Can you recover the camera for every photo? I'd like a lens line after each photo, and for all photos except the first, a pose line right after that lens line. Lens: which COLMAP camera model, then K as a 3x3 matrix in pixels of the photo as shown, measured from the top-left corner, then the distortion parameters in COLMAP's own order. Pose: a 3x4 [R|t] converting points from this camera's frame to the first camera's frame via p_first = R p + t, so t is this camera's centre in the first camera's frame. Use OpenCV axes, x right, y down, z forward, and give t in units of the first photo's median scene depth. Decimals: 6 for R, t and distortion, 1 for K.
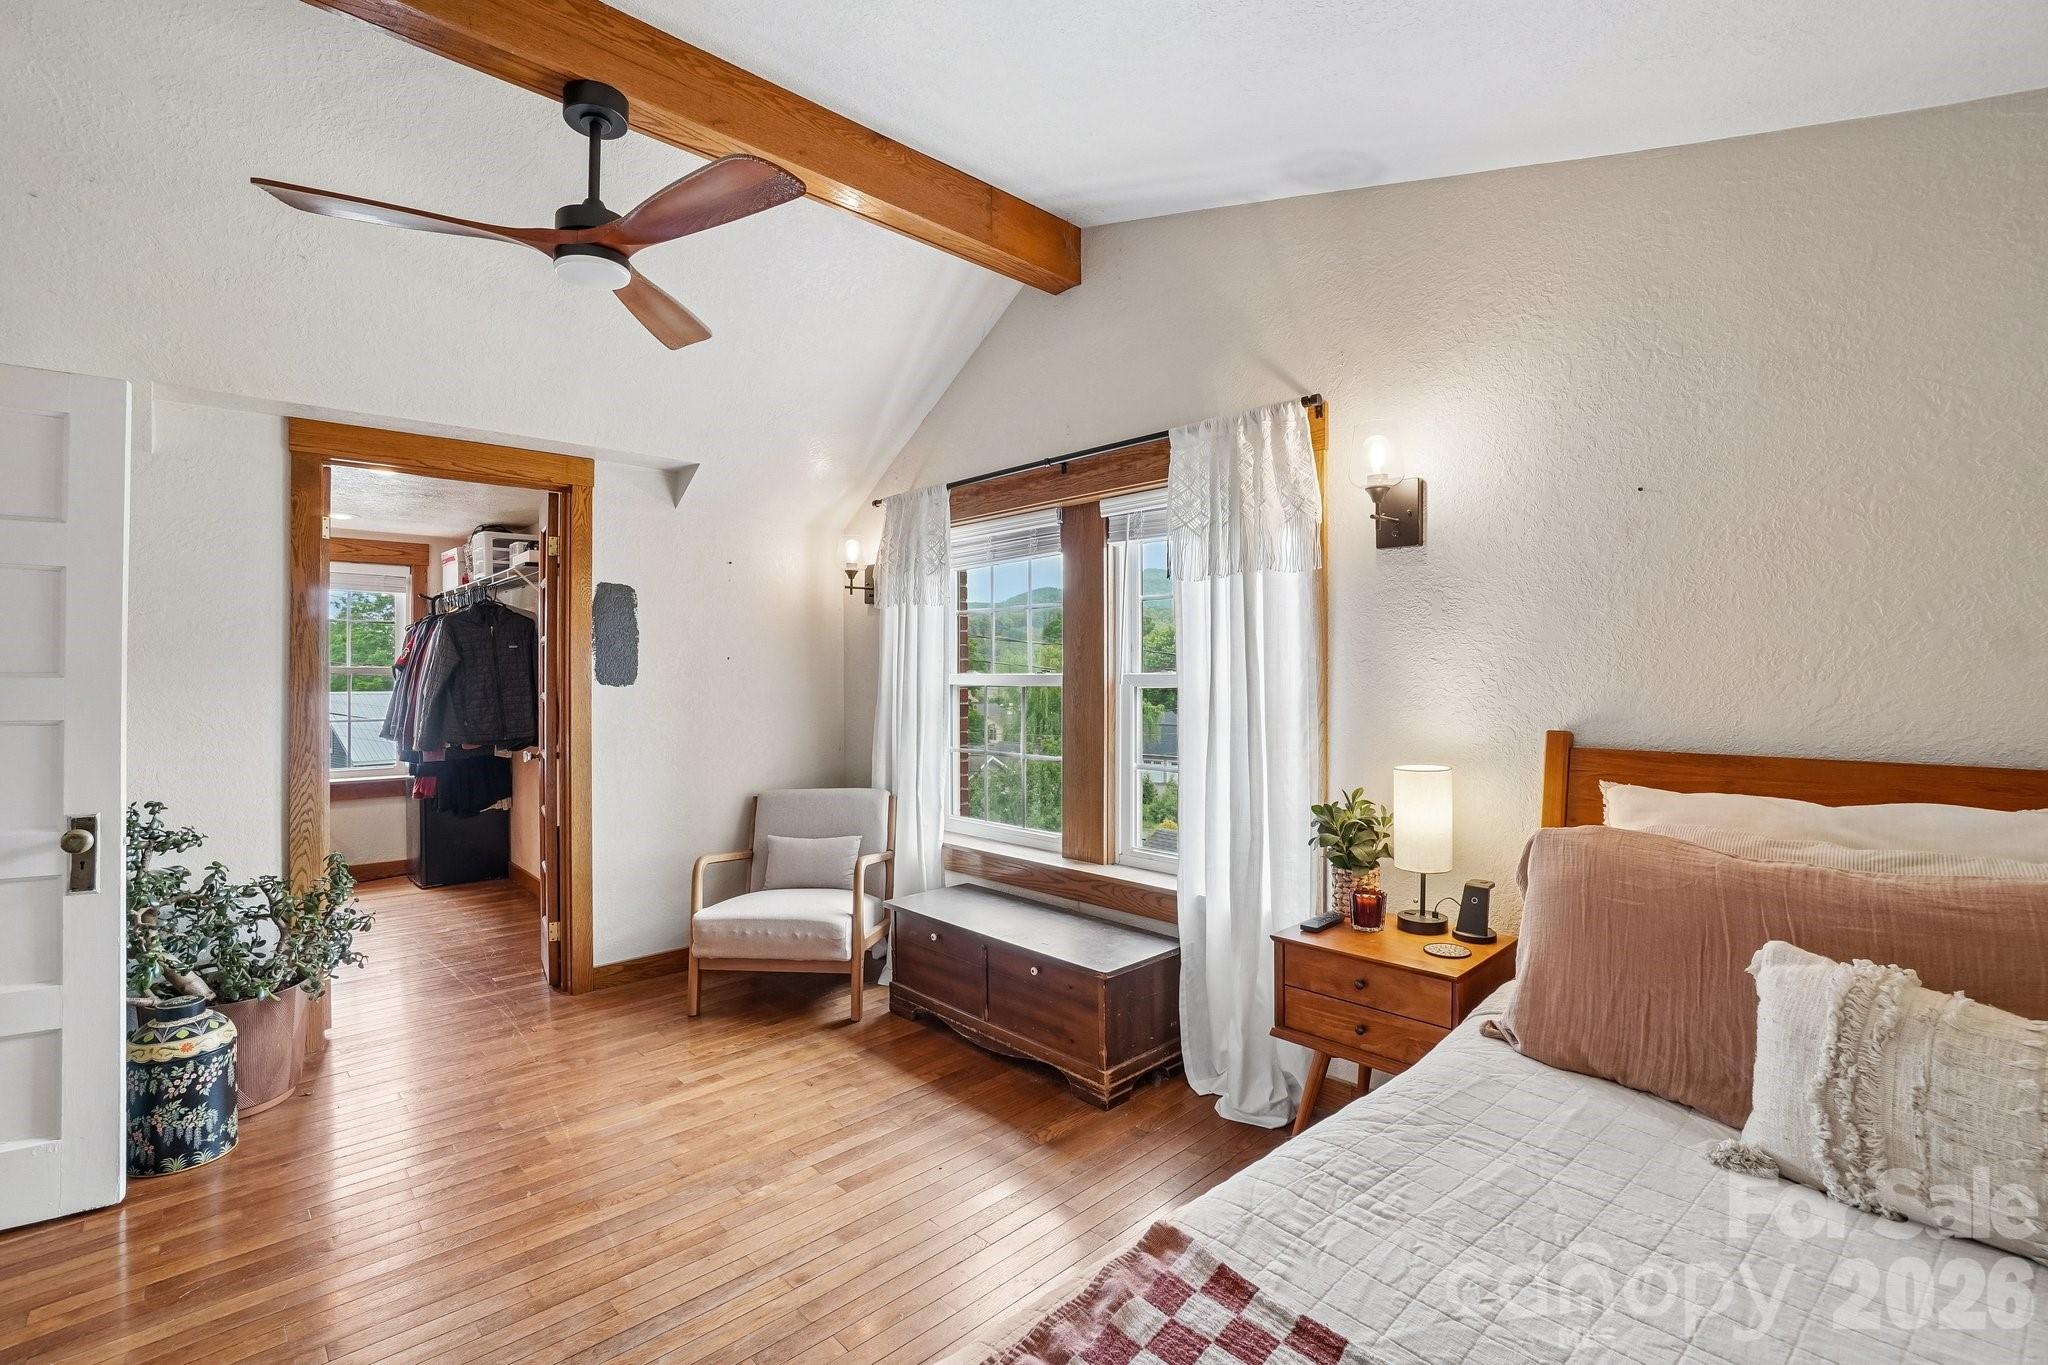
lens RADIAL K [[916.6, 0, 1015.2], [0, 916.6, 689.5], [0, 0, 1]] dist [-0.039460, 0.003380]
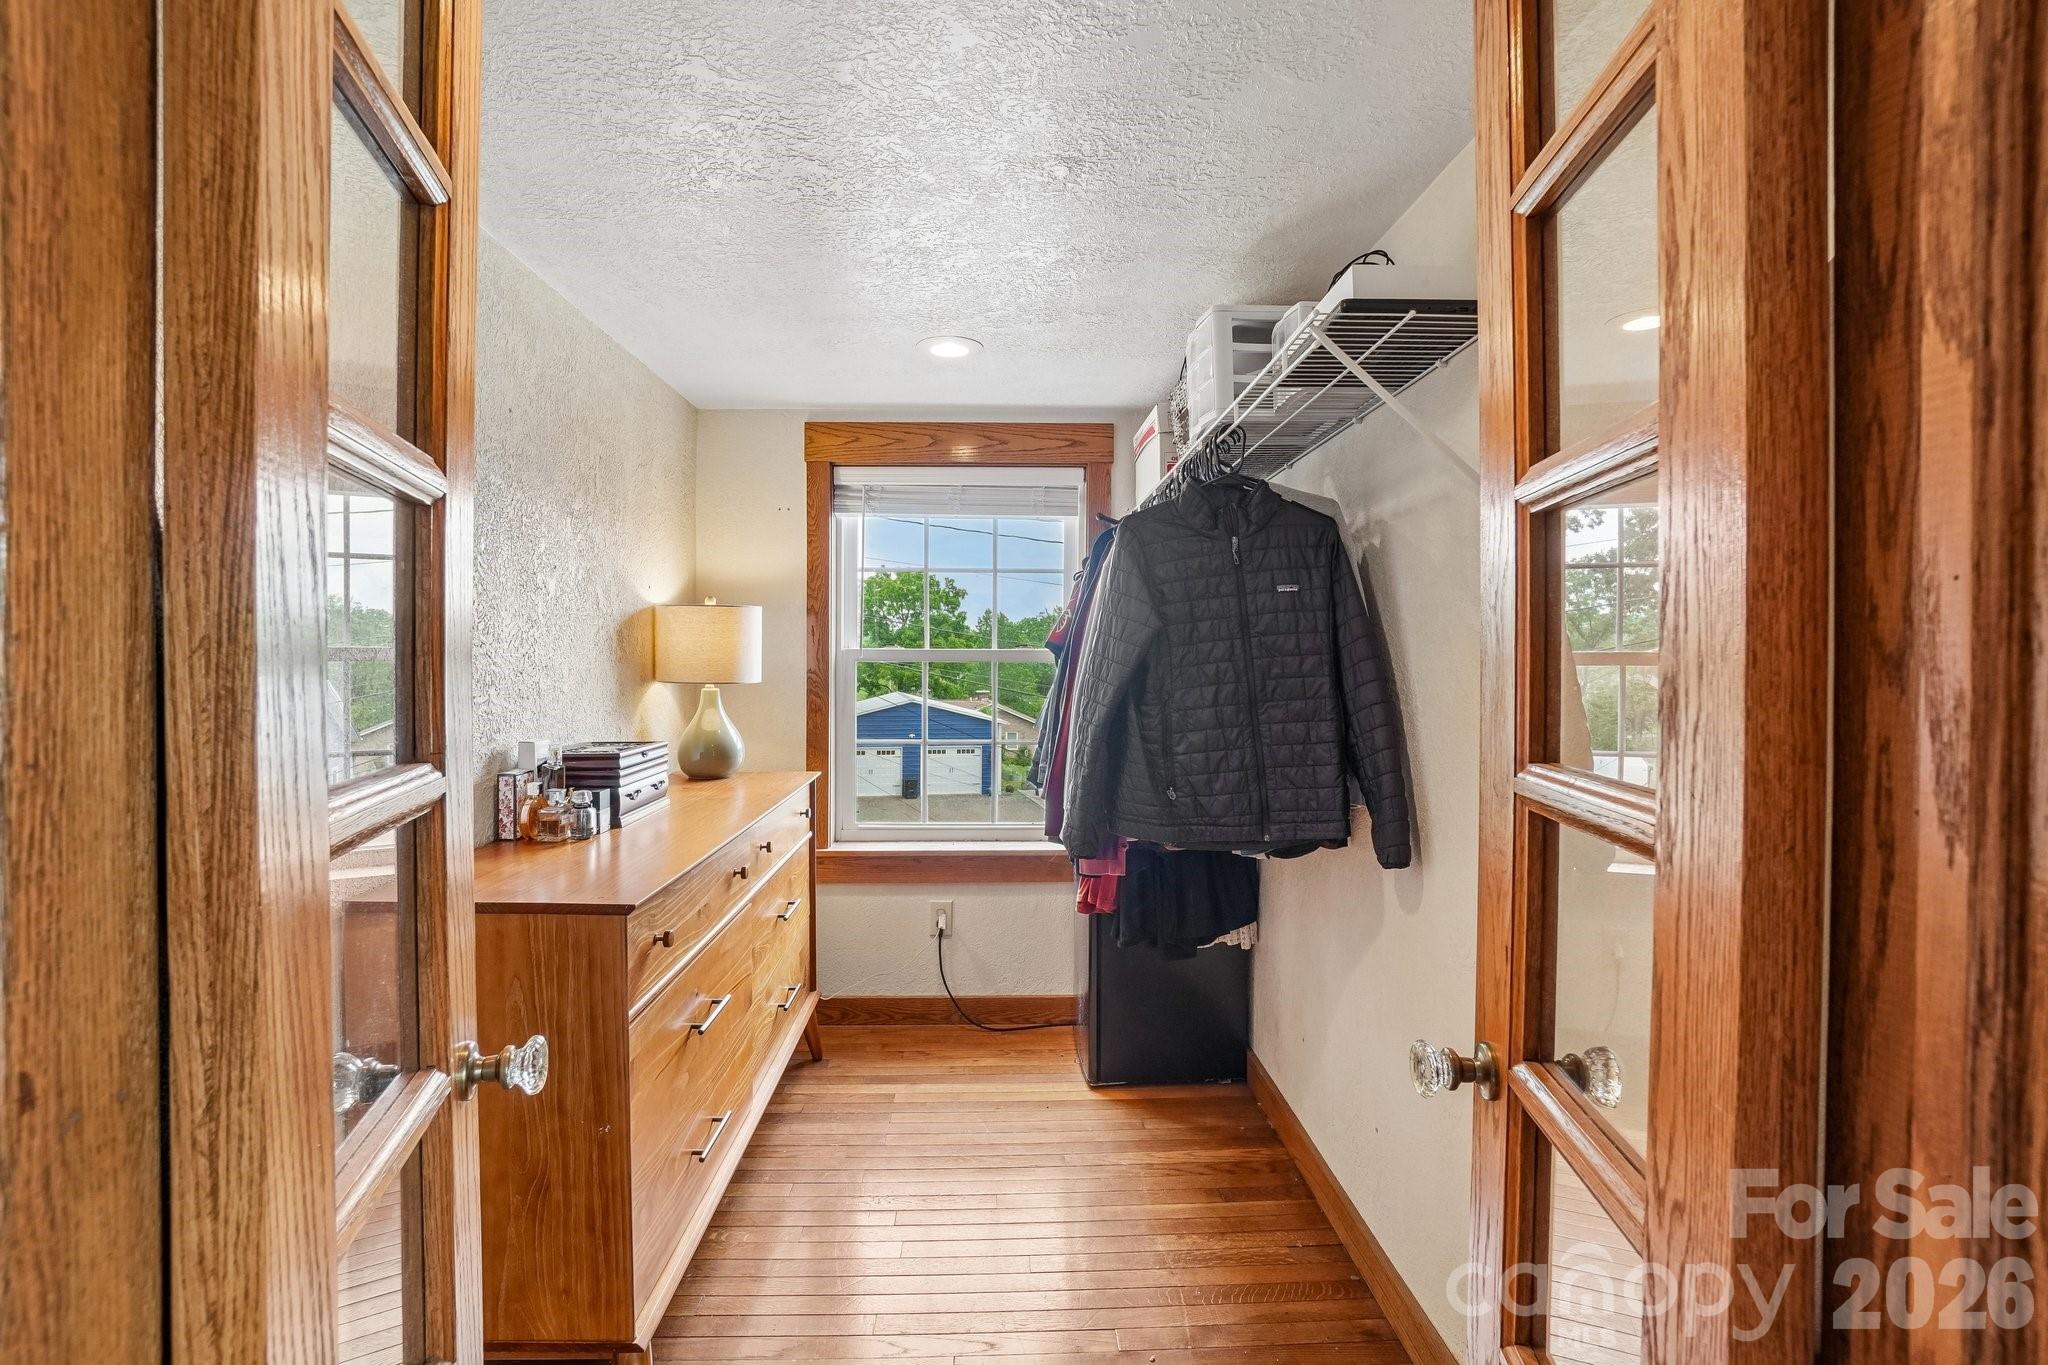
lens RADIAL K [[916.6, 0, 1018.8], [0, 916.6, 683.5], [0, 0, 1]] dist [-0.039460, 0.003380]
pose [[0.754651, 0.008359, -0.656074, -0.349731], [-0.004408, 0.999961, 0.007670, -0.009573], [0.656112, -0.002896, 0.754658, 0.576927]]
